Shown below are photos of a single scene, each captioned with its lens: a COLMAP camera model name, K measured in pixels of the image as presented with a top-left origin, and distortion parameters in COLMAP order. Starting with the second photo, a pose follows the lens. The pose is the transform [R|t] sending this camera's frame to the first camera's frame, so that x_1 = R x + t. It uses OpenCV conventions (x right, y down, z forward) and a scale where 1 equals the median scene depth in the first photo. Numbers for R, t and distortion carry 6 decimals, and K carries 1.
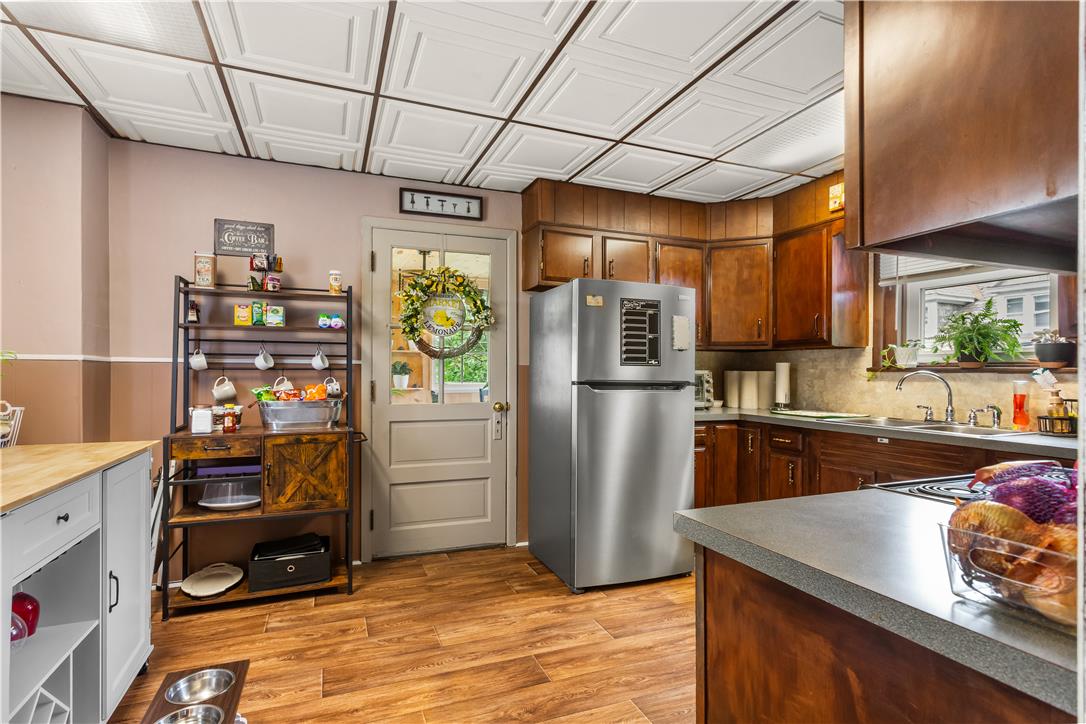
lens RADIAL K [[538.2, 0, 541.1], [0, 538.2, 364.5], [0, 0, 1]] dist [0.004335, 0.000139]
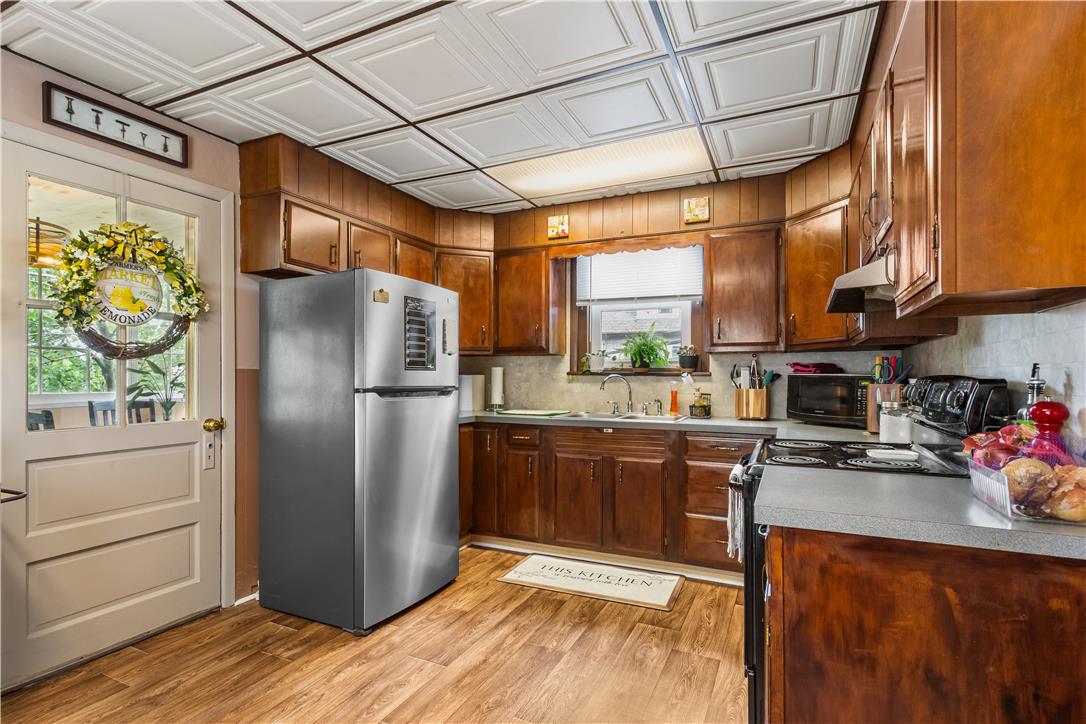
lens RADIAL K [[538.2, 0, 540.9], [0, 538.2, 371.6], [0, 0, 1]] dist [0.004335, 0.000139]
pose [[0.732308, -0.000623, 0.680973, -0.269710], [-0.005256, 0.999965, 0.006566, -0.002541], [-0.680953, -0.008388, 0.732279, 0.156850]]
